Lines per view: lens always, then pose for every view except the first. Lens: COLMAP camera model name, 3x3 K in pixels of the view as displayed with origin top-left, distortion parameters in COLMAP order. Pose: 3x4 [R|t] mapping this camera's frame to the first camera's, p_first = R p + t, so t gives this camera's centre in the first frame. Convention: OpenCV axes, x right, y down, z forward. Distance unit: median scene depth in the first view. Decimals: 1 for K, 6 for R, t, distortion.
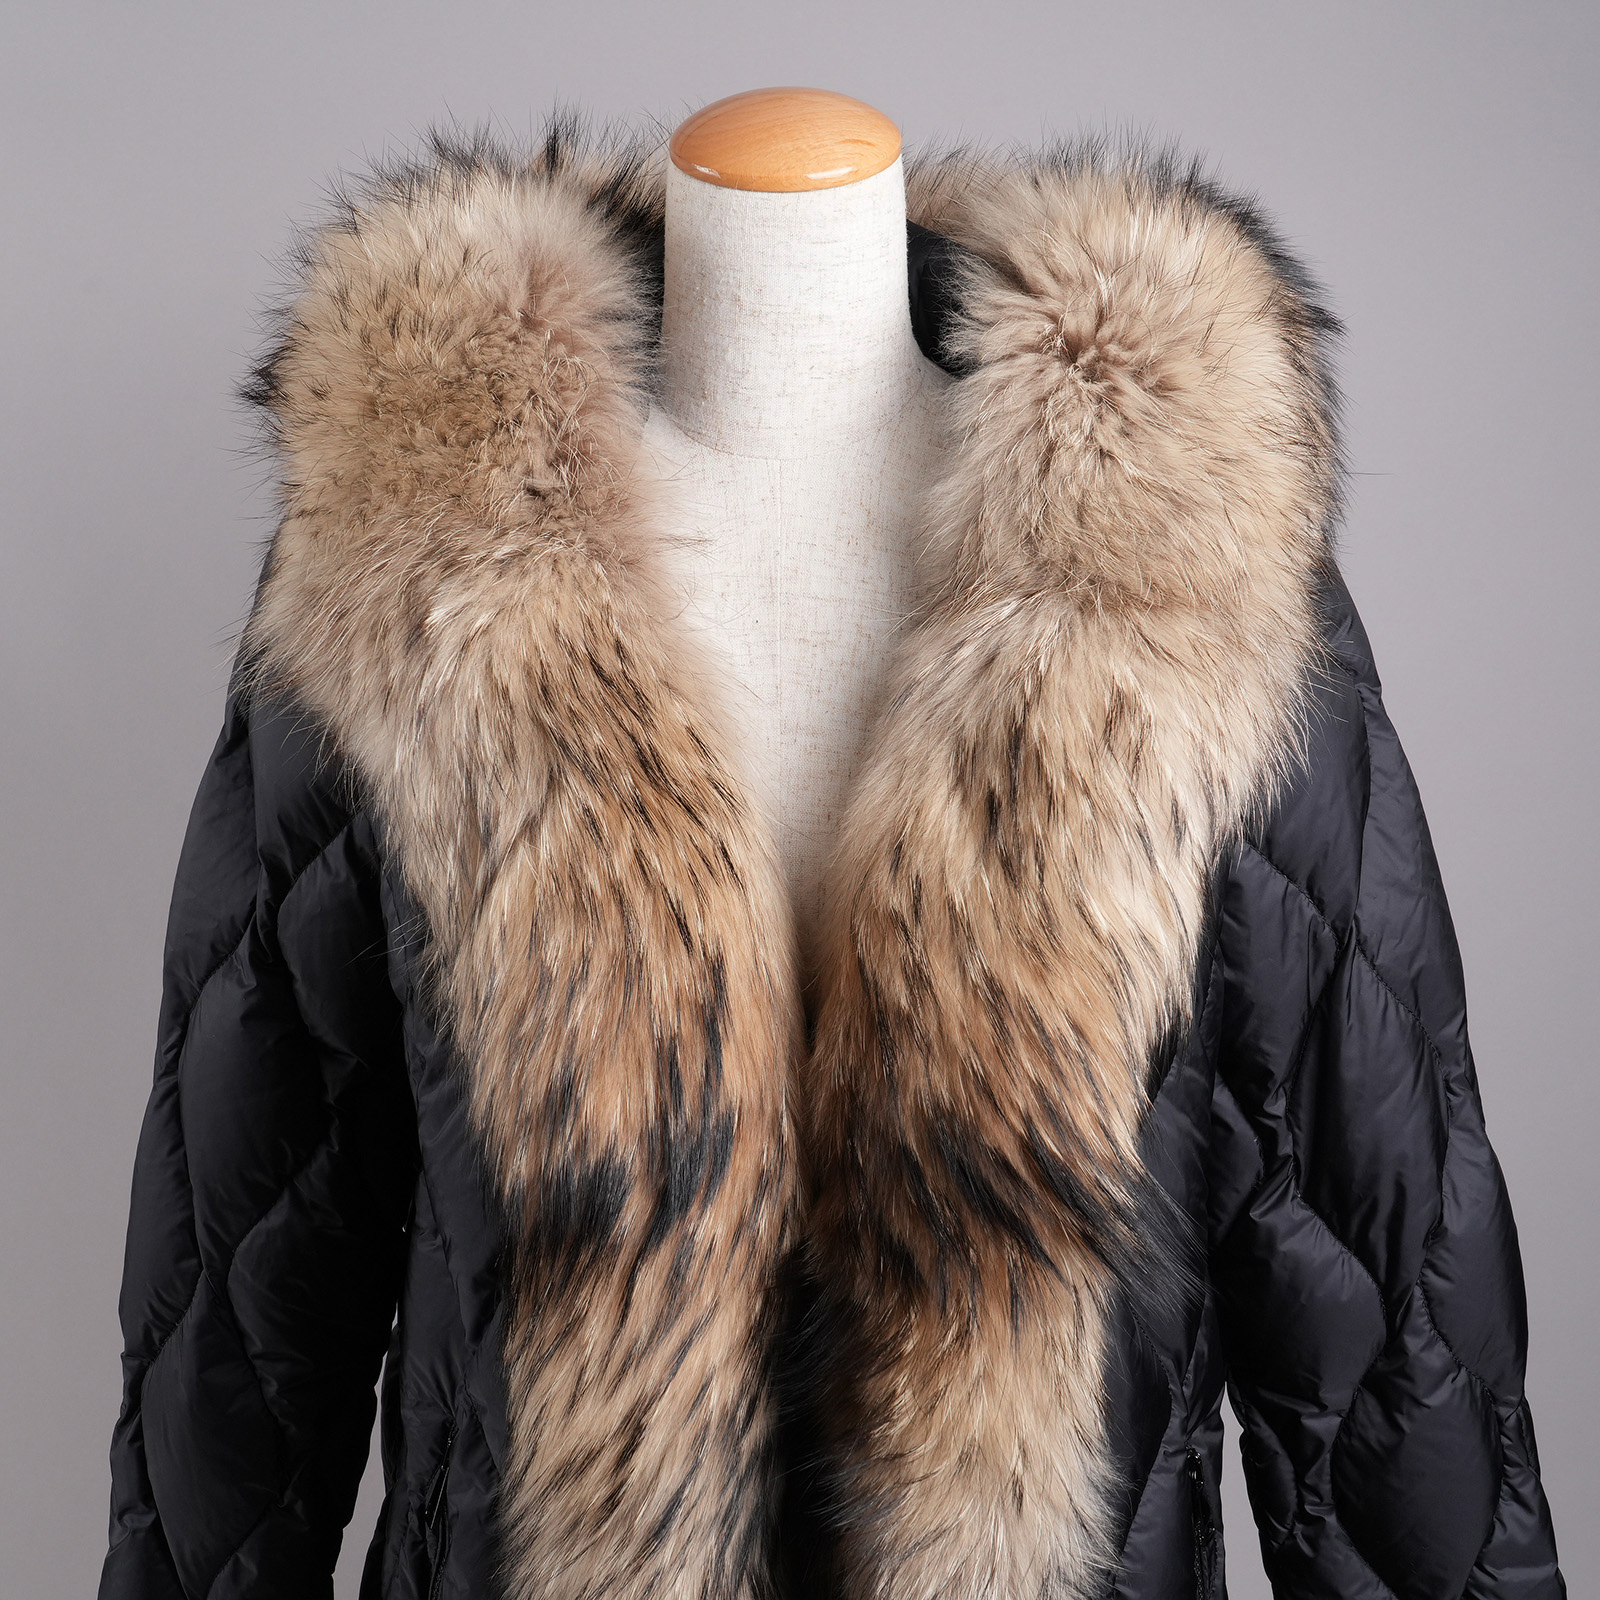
lens RADIAL K [[2330.4, 0, 796.6], [0, 2330.4, 801.4], [0, 0, 1]] dist [-0.000736, 0.000000]
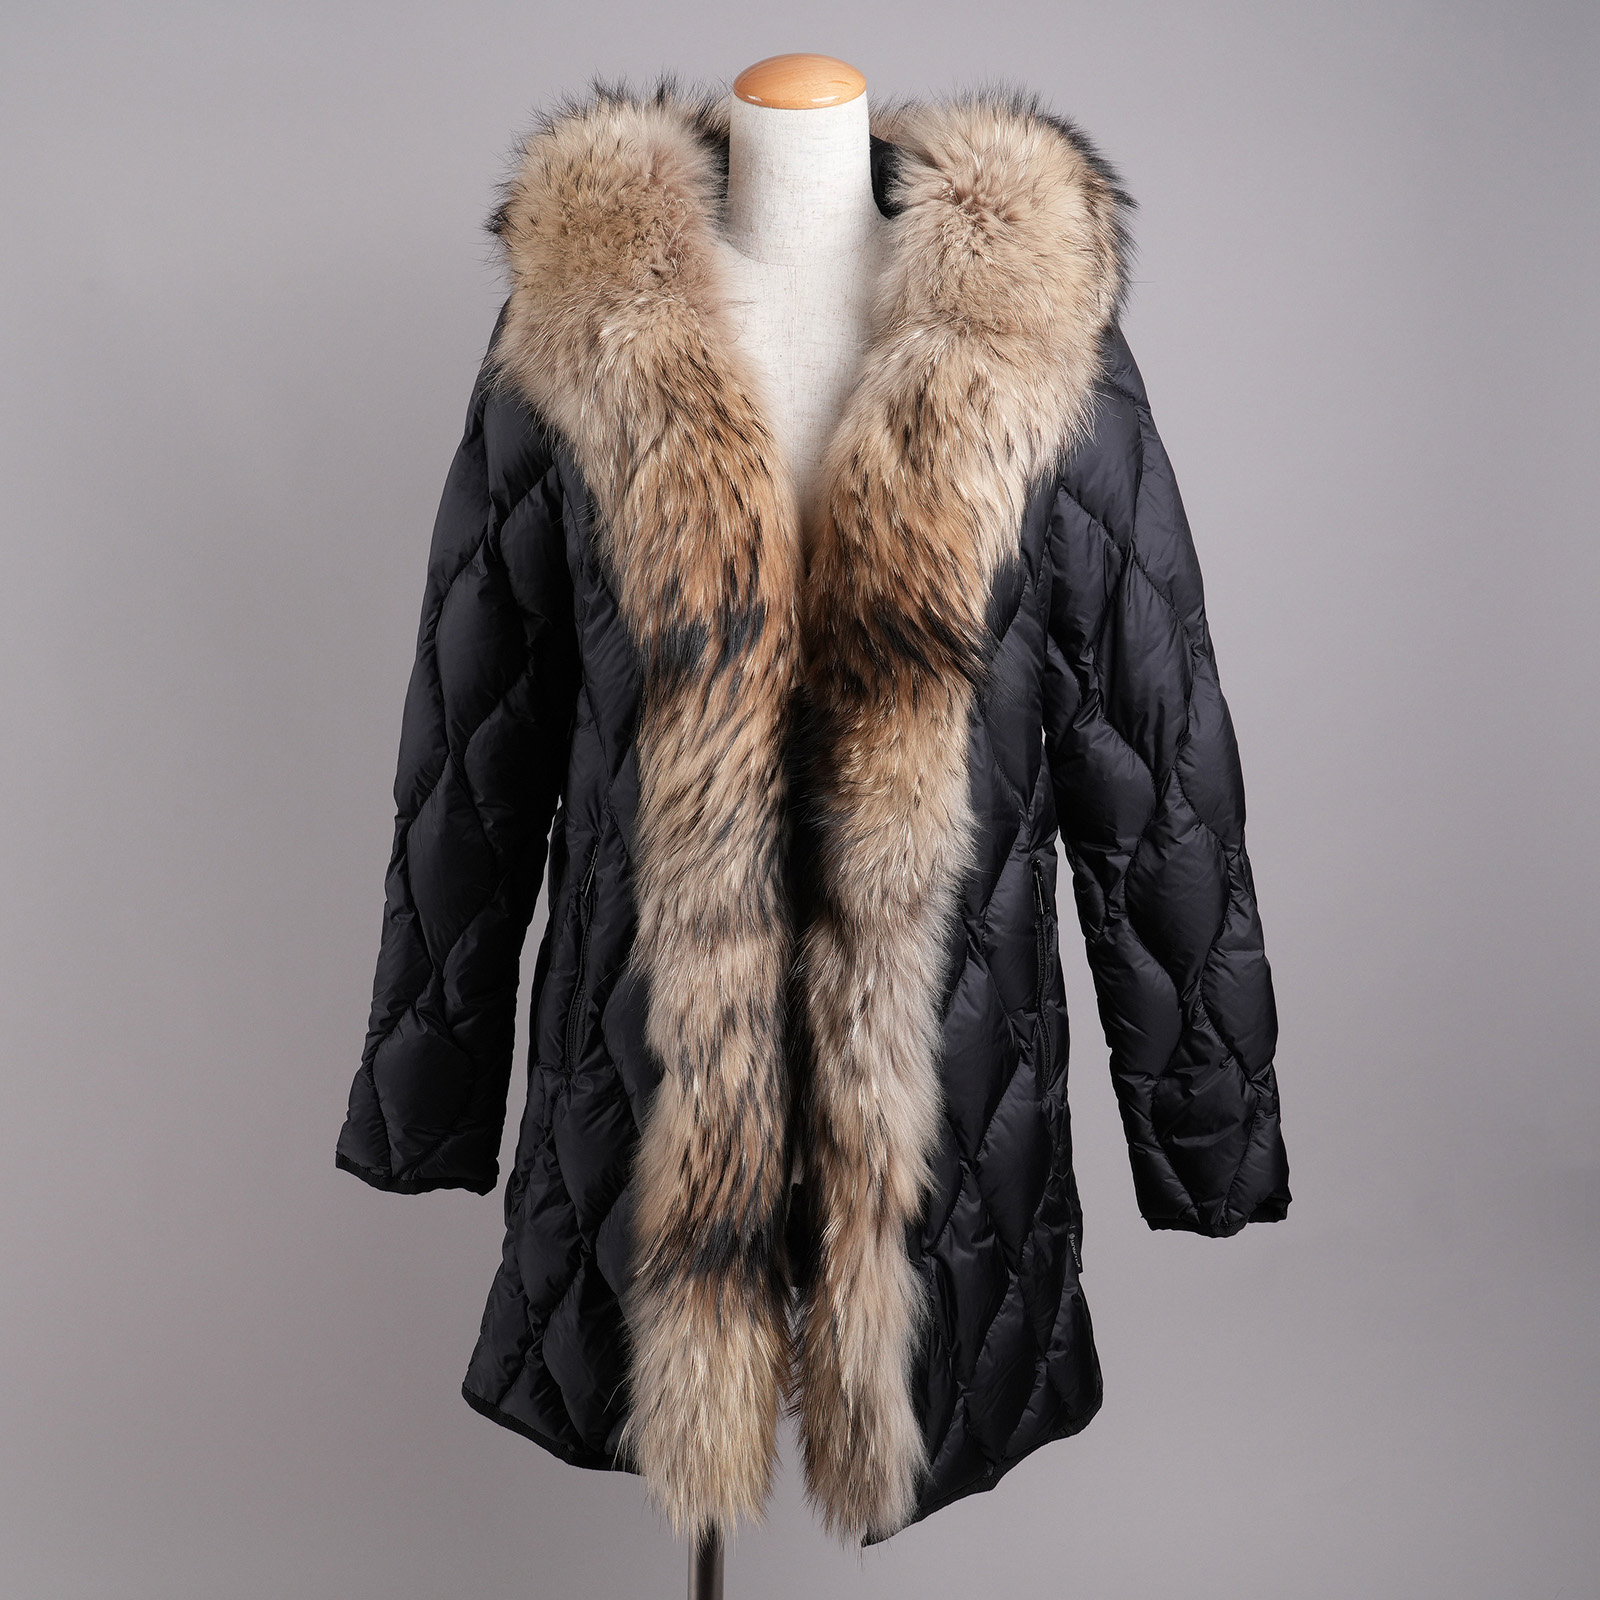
lens RADIAL K [[2330.4, 0, 802.1], [0, 2330.4, 800.1], [0, 0, 1]] dist [-0.000736, 0.000000]
pose [[0.999869, 0.007696, -0.014272, 0.027204], [-0.008028, 0.999695, -0.023353, 0.305476], [0.014088, 0.023464, 0.999625, -0.760518]]
